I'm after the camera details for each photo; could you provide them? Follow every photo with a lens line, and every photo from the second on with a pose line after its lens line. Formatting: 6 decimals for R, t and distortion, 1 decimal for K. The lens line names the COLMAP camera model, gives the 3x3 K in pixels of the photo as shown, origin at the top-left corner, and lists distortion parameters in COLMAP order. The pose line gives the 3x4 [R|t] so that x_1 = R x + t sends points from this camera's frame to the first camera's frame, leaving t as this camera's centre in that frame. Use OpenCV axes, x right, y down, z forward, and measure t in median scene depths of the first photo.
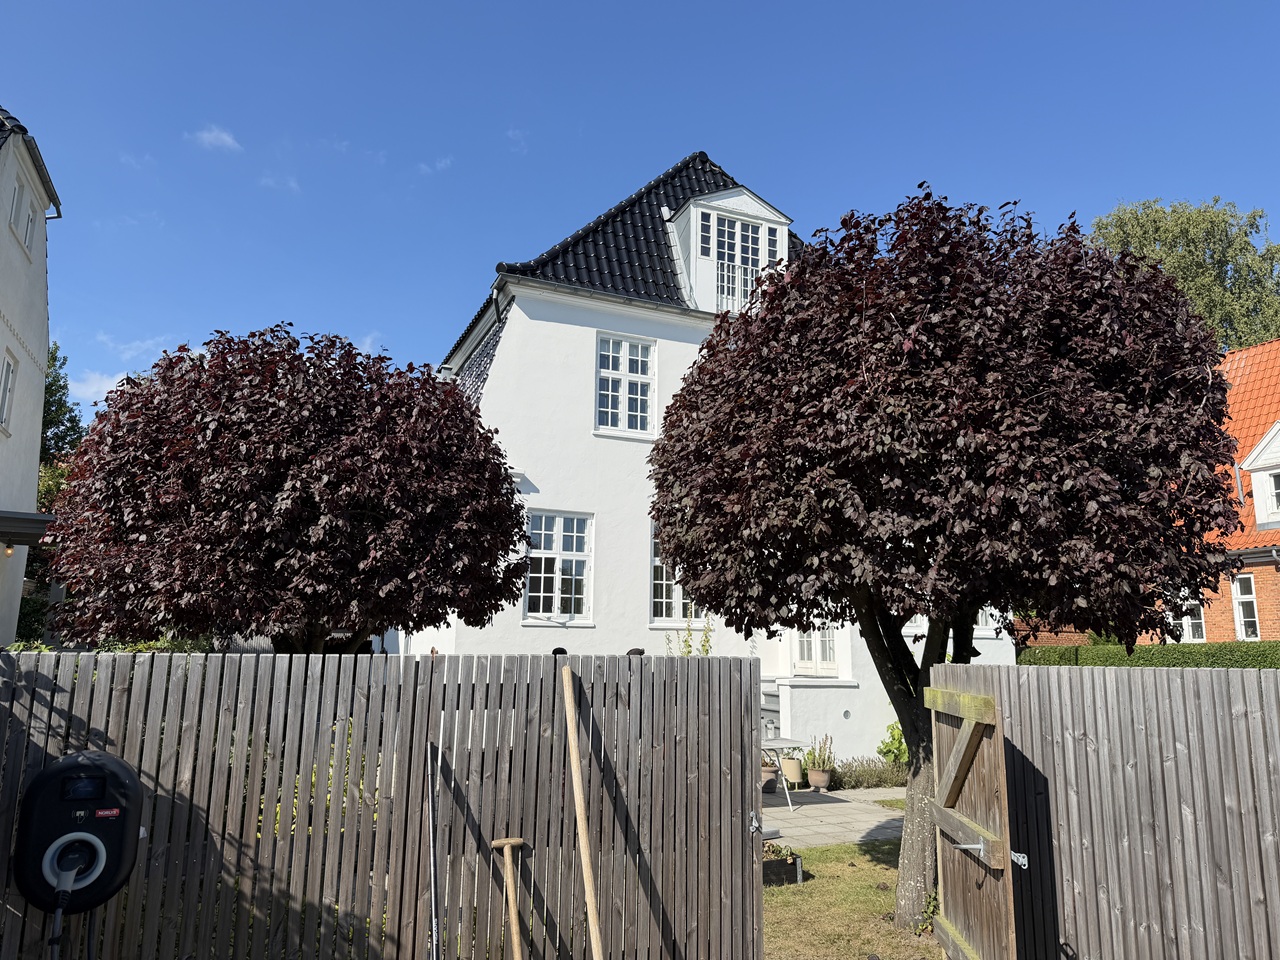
lens RADIAL K [[885.9, 0, 637.4], [0, 885.9, 492.9], [0, 0, 1]] dist [0.026215, -0.011639]
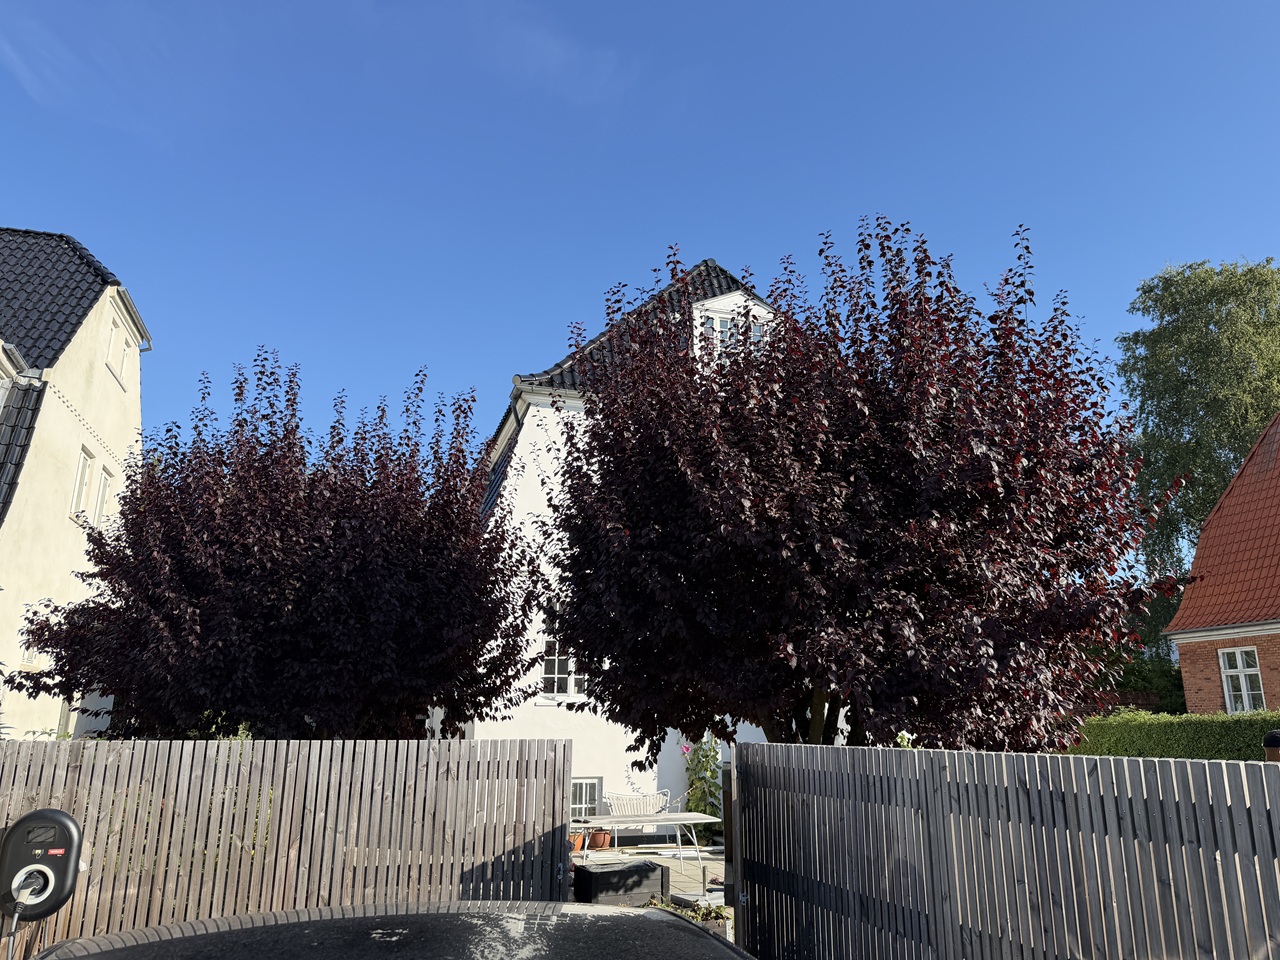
lens RADIAL K [[885.9, 0, 624.2], [0, 885.9, 501.7], [0, 0, 1]] dist [0.026215, -0.011639]
pose [[0.993492, -0.034970, -0.108400, 0.096457], [0.027020, 0.996895, -0.073959, -0.015193], [0.110650, 0.070549, 0.991352, -0.073987]]
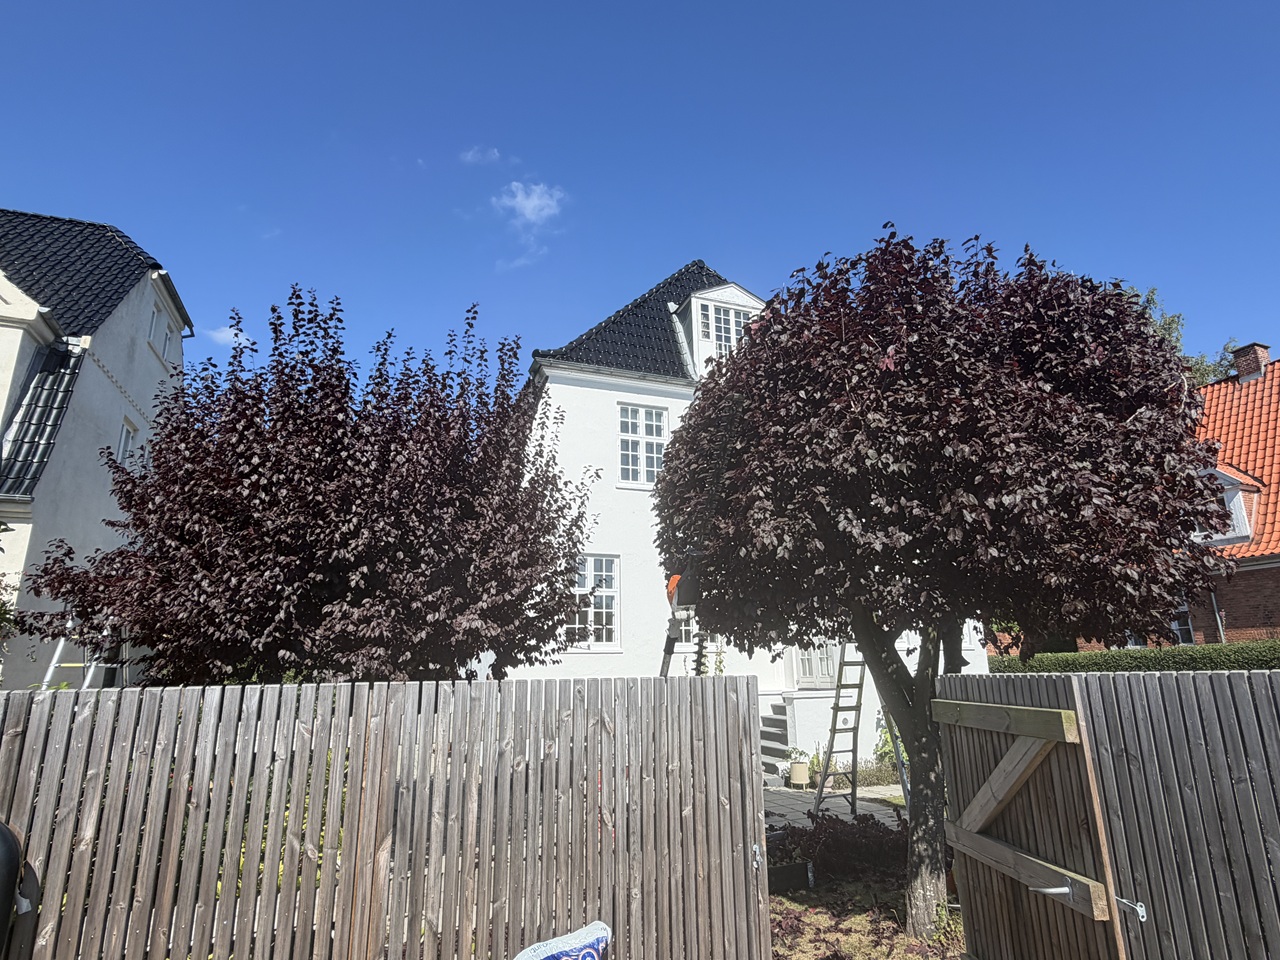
lens RADIAL K [[706.8, 0, 642.6], [0, 706.8, 484.6], [0, 0, 1]] dist [-0.014651, 0.006645]
pose [[0.998784, -0.039260, -0.029819, 0.012669], [0.036604, 0.995714, -0.084929, 0.011726], [0.033026, 0.083734, 0.995941, 0.062331]]
